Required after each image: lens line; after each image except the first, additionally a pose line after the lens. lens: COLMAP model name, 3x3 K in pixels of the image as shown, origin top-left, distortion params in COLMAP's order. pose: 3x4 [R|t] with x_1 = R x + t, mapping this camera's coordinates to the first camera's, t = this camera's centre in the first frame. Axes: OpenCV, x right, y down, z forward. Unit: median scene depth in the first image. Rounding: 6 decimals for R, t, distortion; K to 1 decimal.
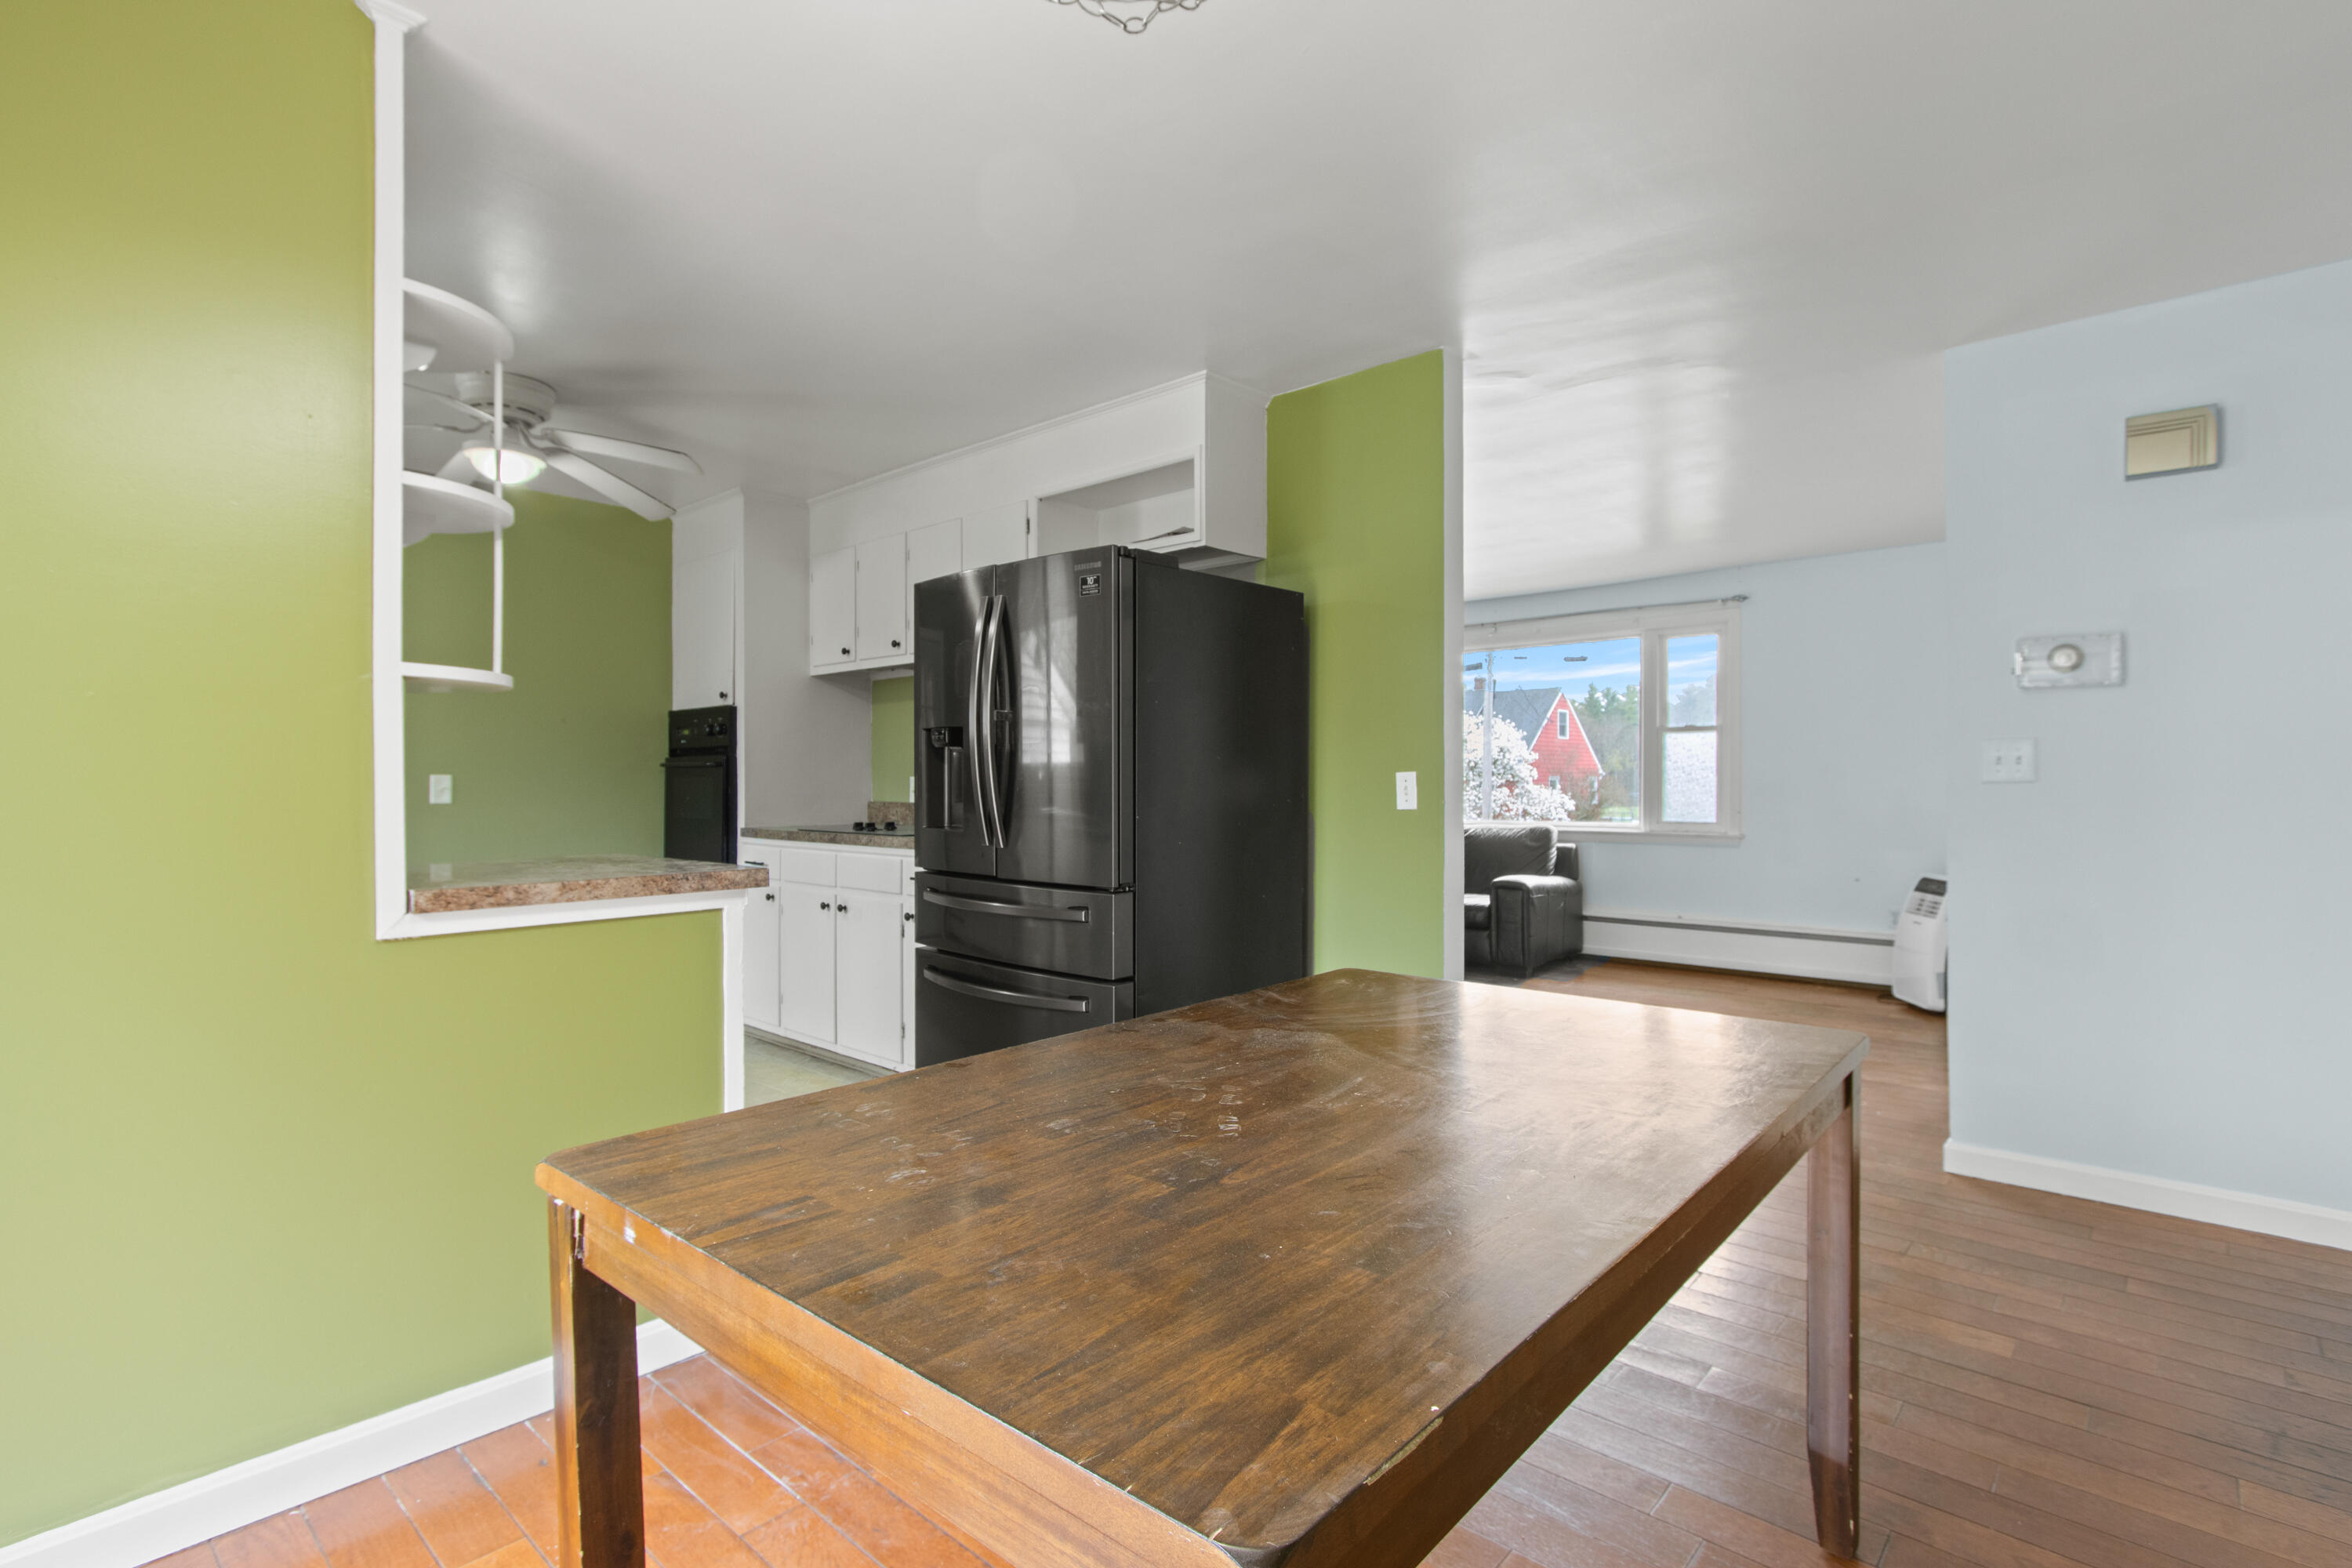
lens RADIAL K [[1107.6, 0, 1164.4], [0, 1107.6, 778.4], [0, 0, 1]] dist [0.000059, 0.000015]
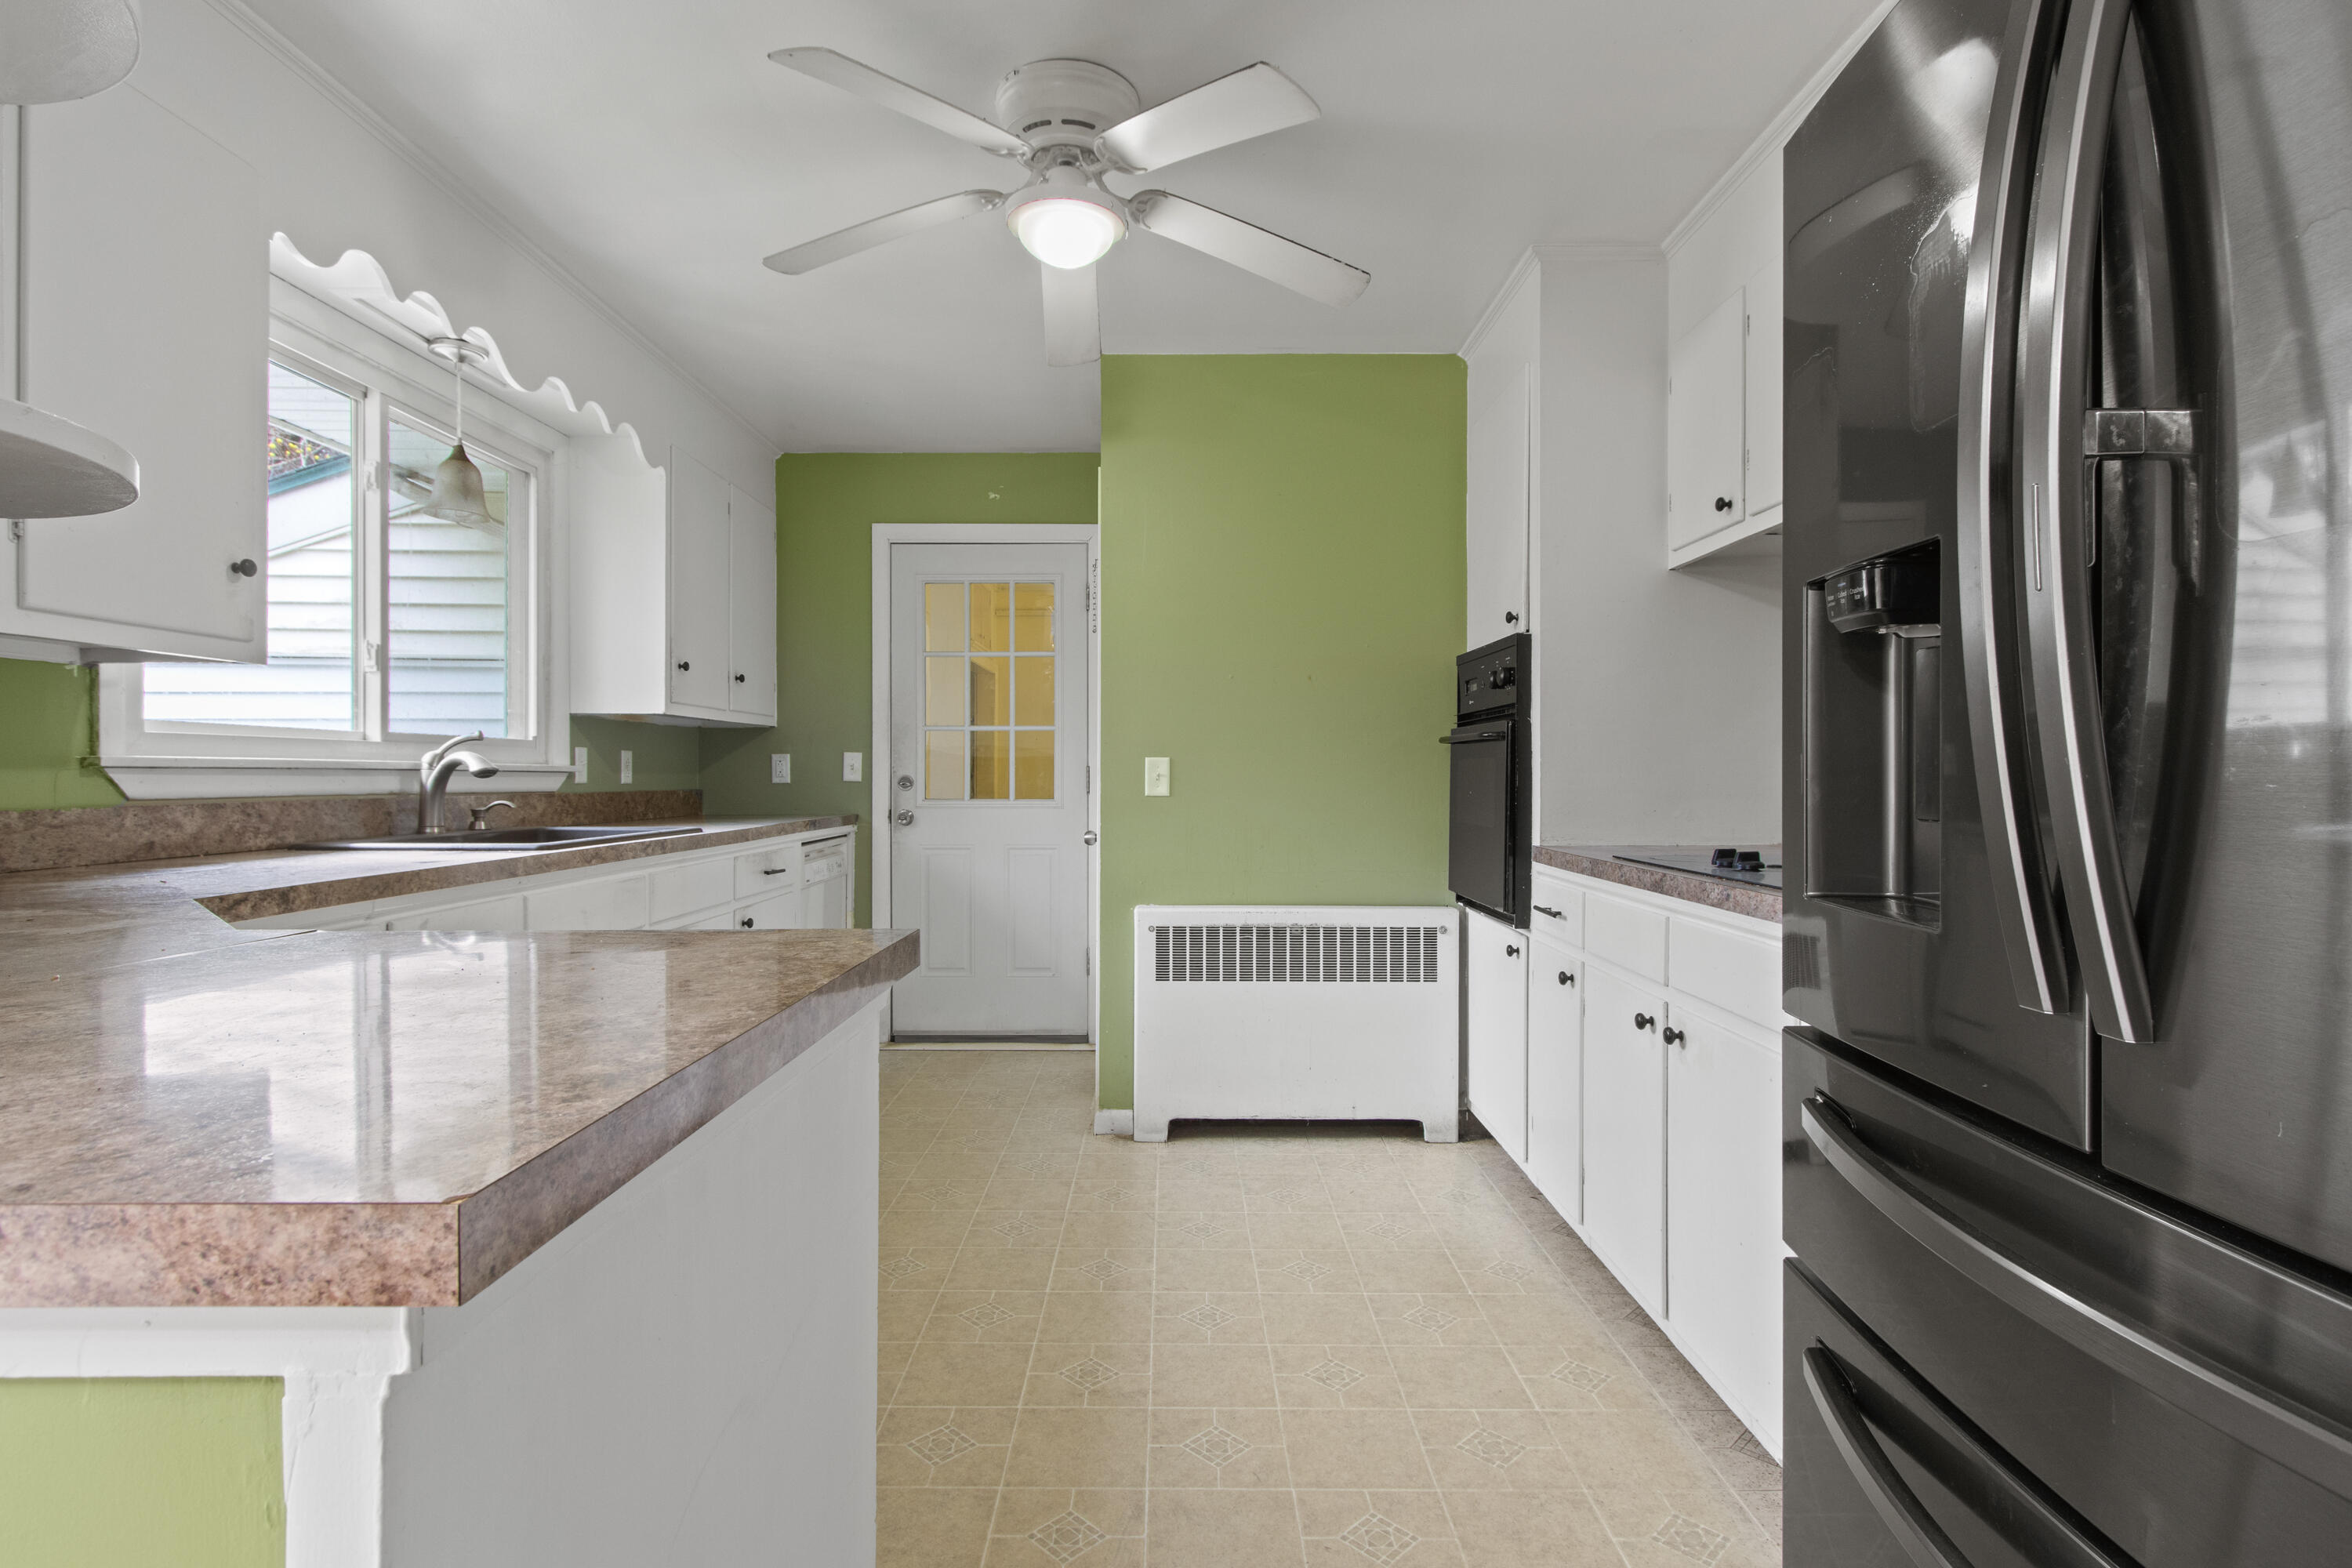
lens RADIAL K [[1150.4, 0, 1179.1], [0, 1150.4, 788.5], [0, 0, 1]] dist [-0.000170, 0.000013]
pose [[0.676148, 0.009640, -0.736703, -0.069576], [0.002243, 0.999883, 0.015142, 0.005800], [0.736762, -0.011891, 0.676047, 0.466073]]
